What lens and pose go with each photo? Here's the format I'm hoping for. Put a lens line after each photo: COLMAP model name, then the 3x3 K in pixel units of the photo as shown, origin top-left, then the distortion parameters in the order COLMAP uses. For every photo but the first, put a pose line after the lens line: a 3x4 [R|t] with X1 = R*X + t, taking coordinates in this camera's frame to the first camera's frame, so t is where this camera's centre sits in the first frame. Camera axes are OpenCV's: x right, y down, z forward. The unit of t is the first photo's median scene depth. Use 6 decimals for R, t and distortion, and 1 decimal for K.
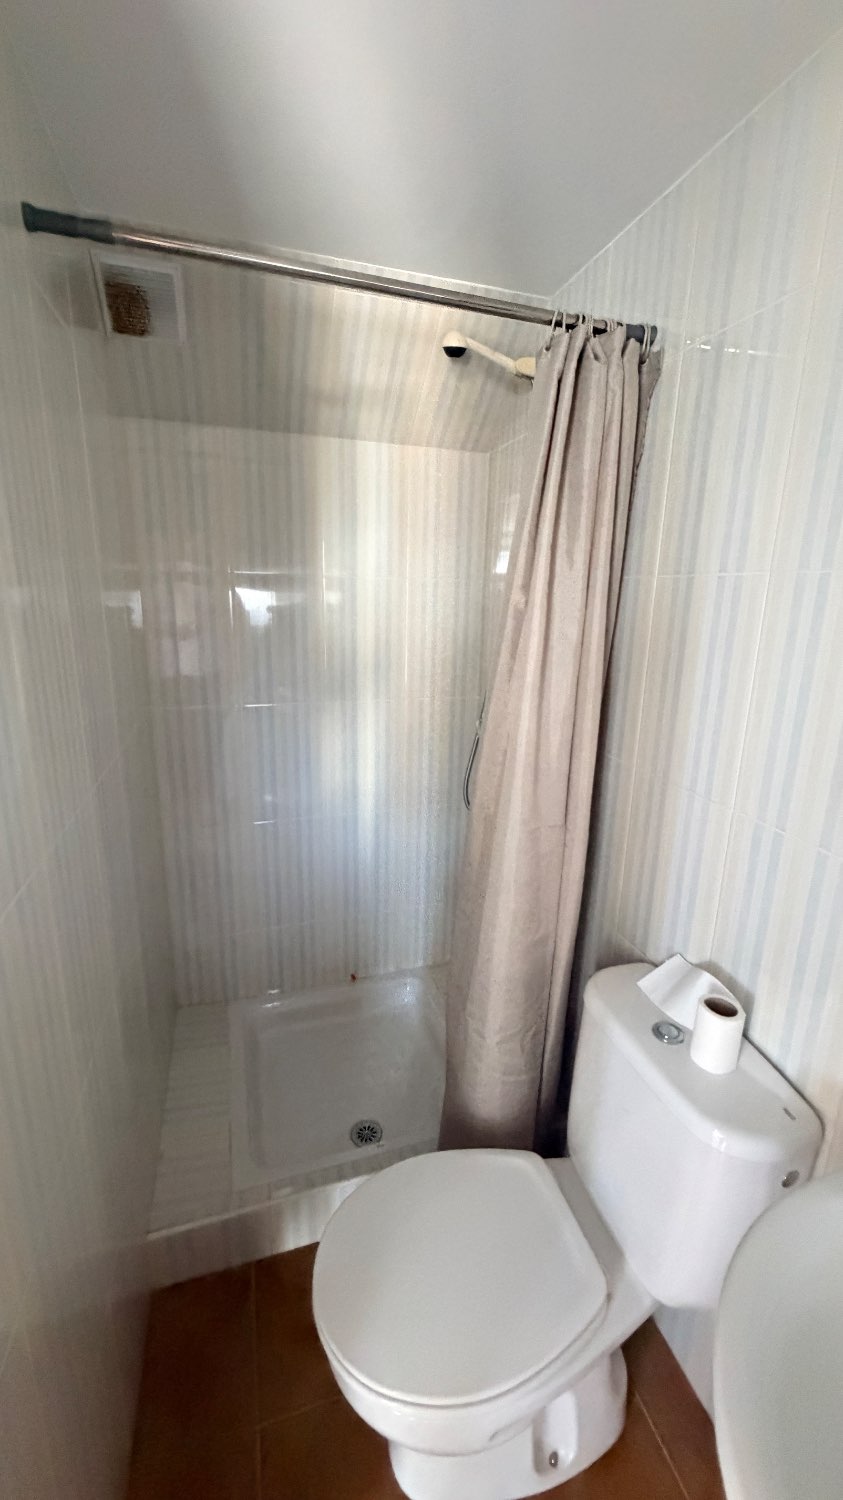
lens RADIAL K [[597.1, 0, 424.8], [0, 597.1, 748.5], [0, 0, 1]] dist [0.001207, 0.000123]
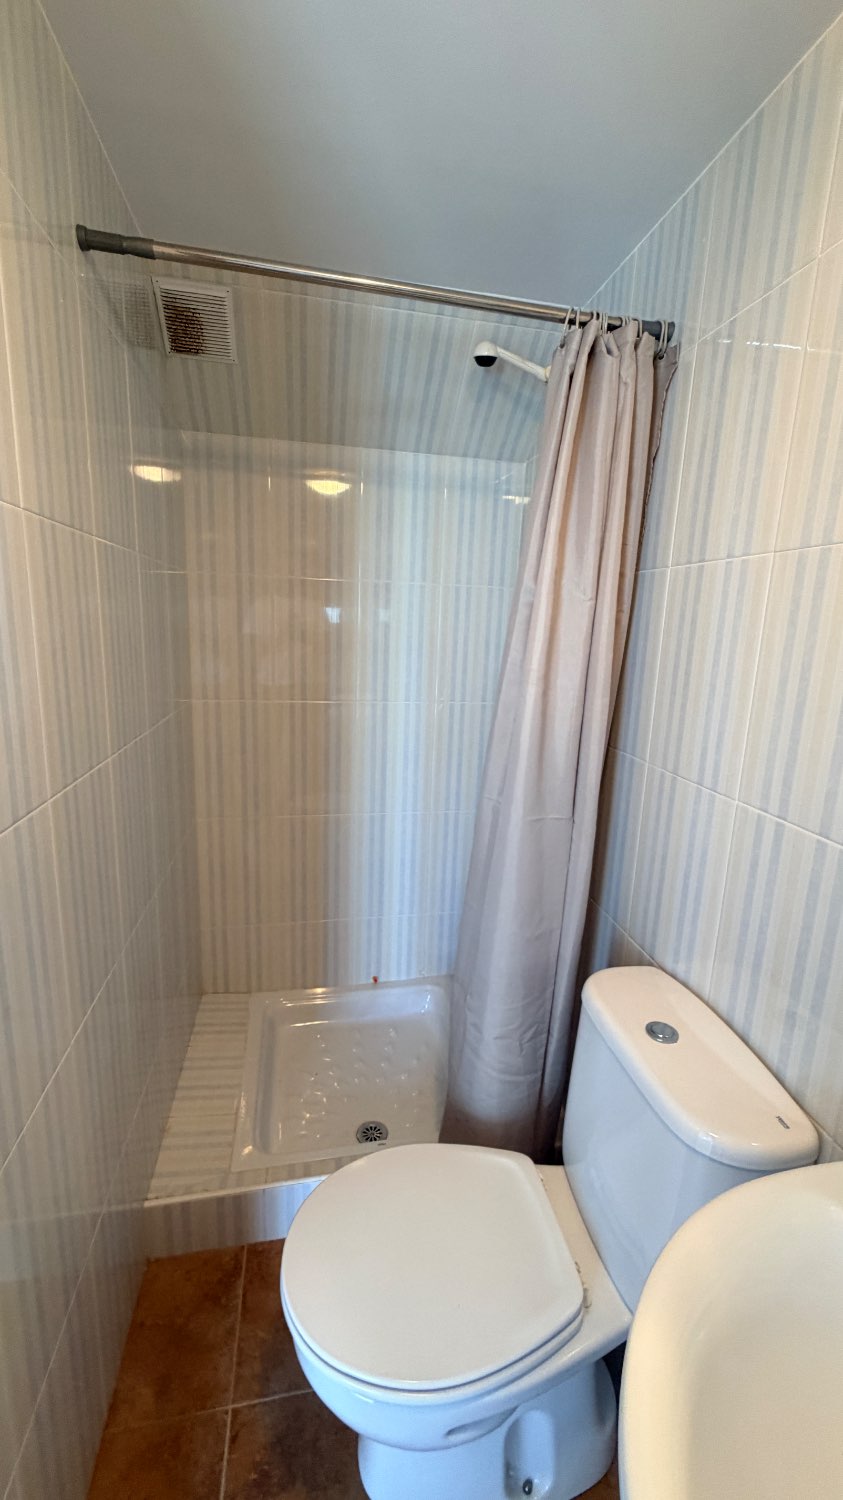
lens RADIAL K [[597.1, 0, 420.4], [0, 597.1, 746.8], [0, 0, 1]] dist [0.001207, 0.000123]
pose [[0.993430, 0.039004, -0.107588, 0.091584], [-0.044232, 0.997932, -0.046645, 0.069725], [0.105546, 0.051098, 0.993101, -0.009890]]
